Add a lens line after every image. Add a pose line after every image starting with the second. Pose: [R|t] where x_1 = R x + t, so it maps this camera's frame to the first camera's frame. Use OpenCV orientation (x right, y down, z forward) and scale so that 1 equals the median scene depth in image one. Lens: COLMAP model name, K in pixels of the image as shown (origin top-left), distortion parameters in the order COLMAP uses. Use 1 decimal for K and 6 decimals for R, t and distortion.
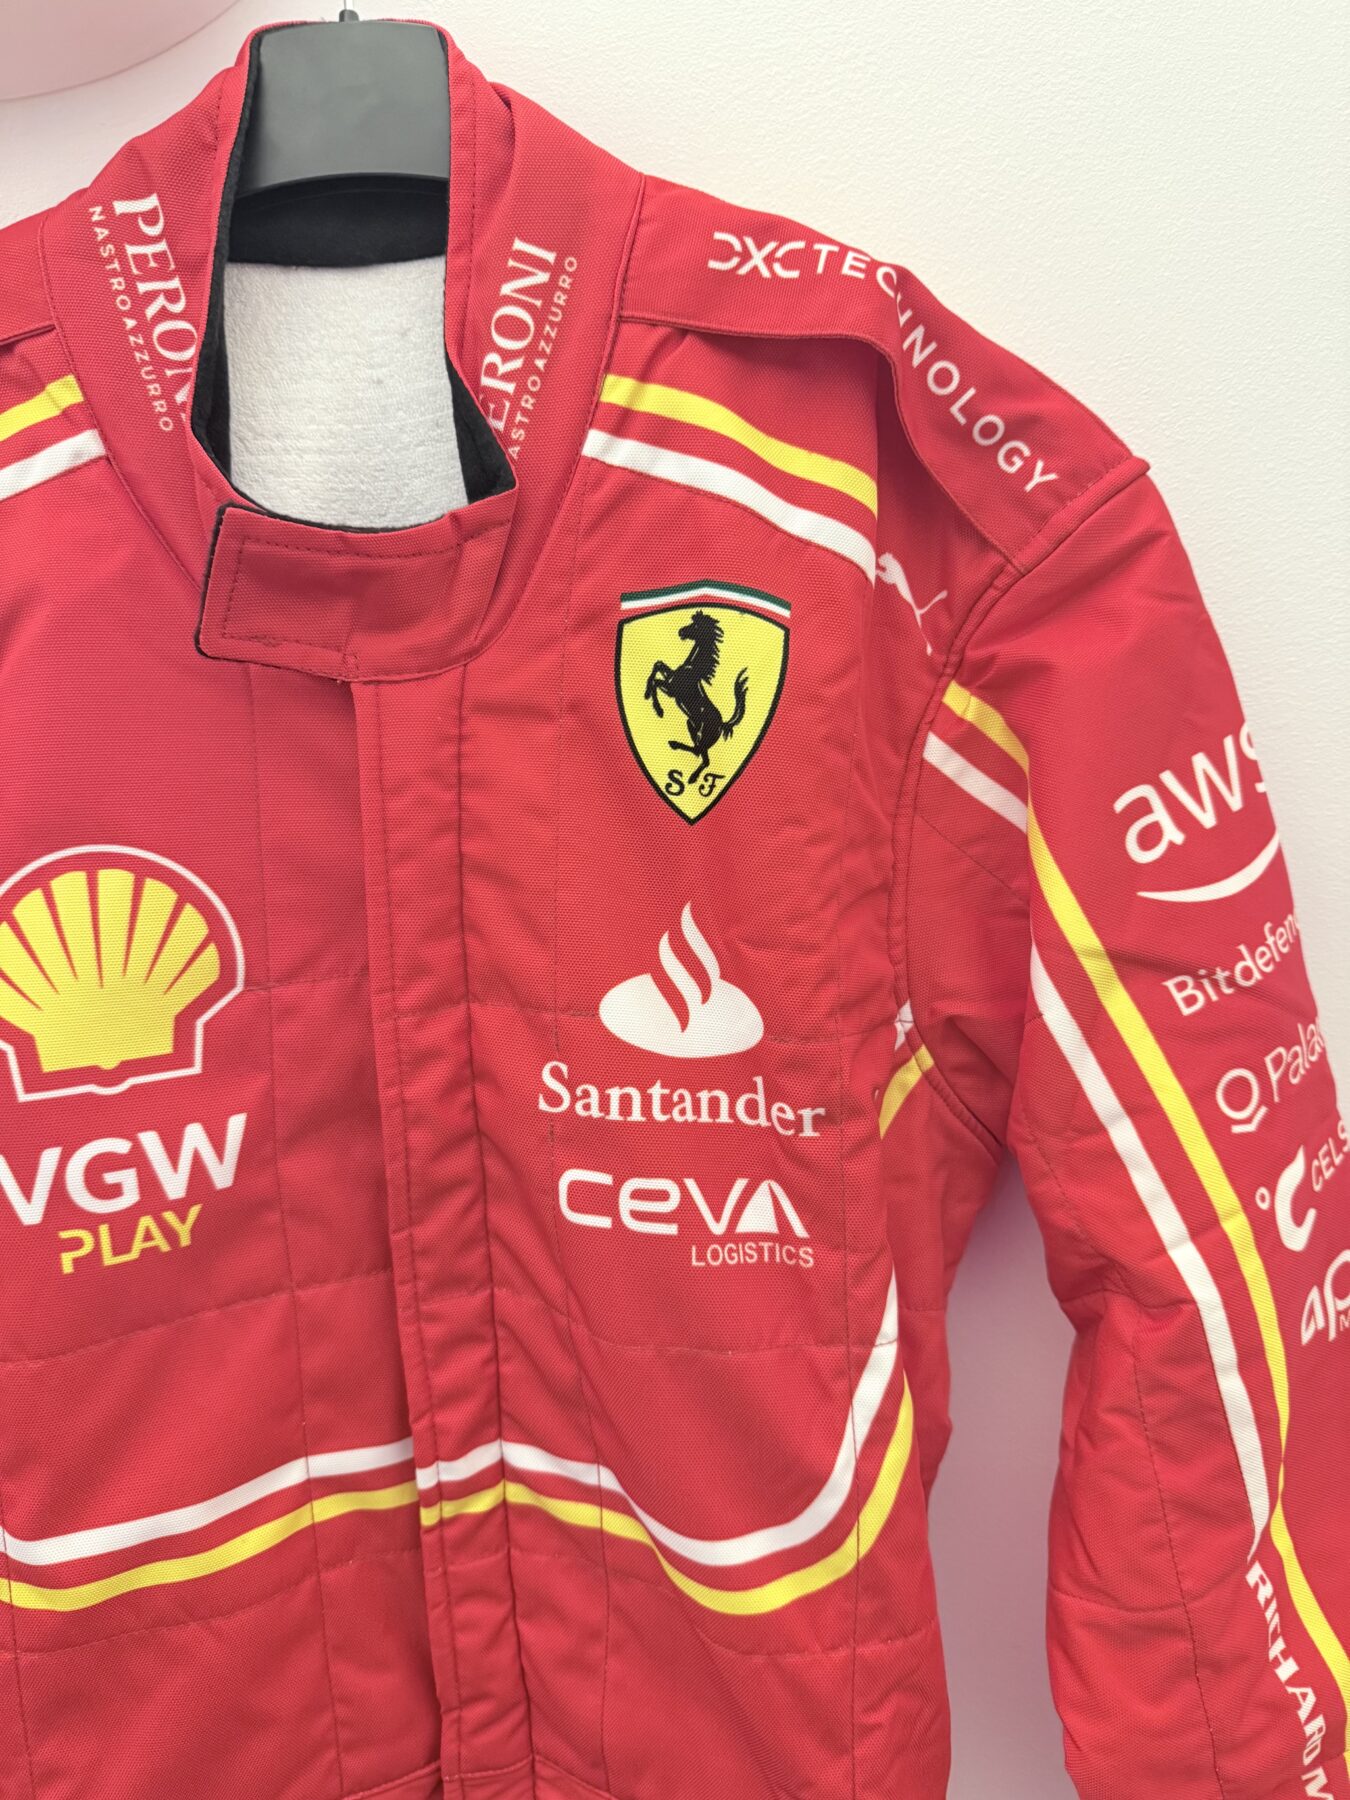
lens RADIAL K [[1281.1, 0, 675.1], [0, 1281.1, 879.9], [0, 0, 1]] dist [0.023674, -0.064012]
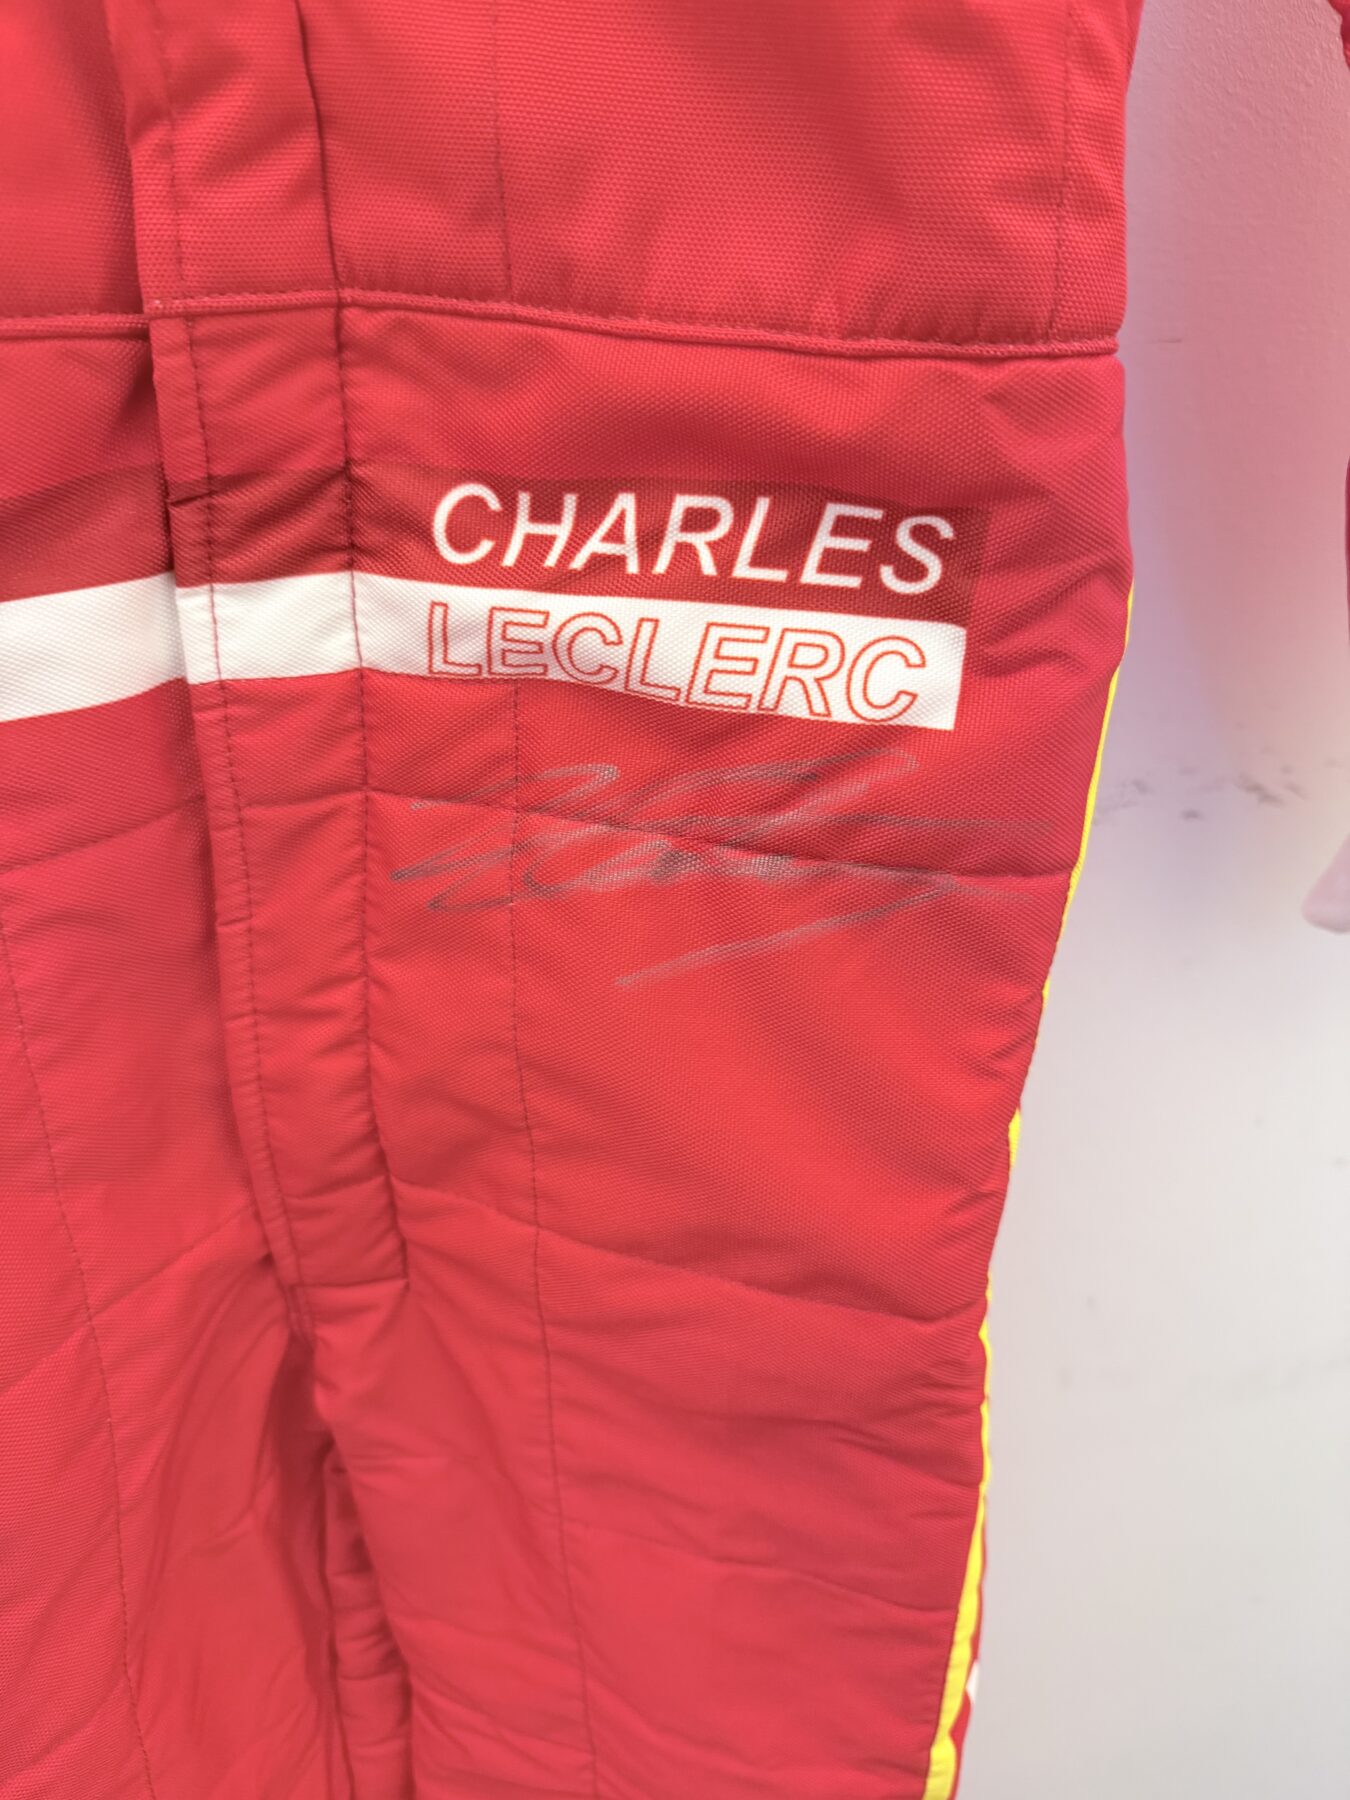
lens RADIAL K [[1281.1, 0, 662.4], [0, 1281.1, 886.5], [0, 0, 1]] dist [0.023674, -0.064012]
pose [[0.955254, -0.107168, 0.275688, -0.154274], [0.045907, 0.974477, 0.219742, 0.818343], [-0.292201, -0.197253, 0.935794, 0.467970]]
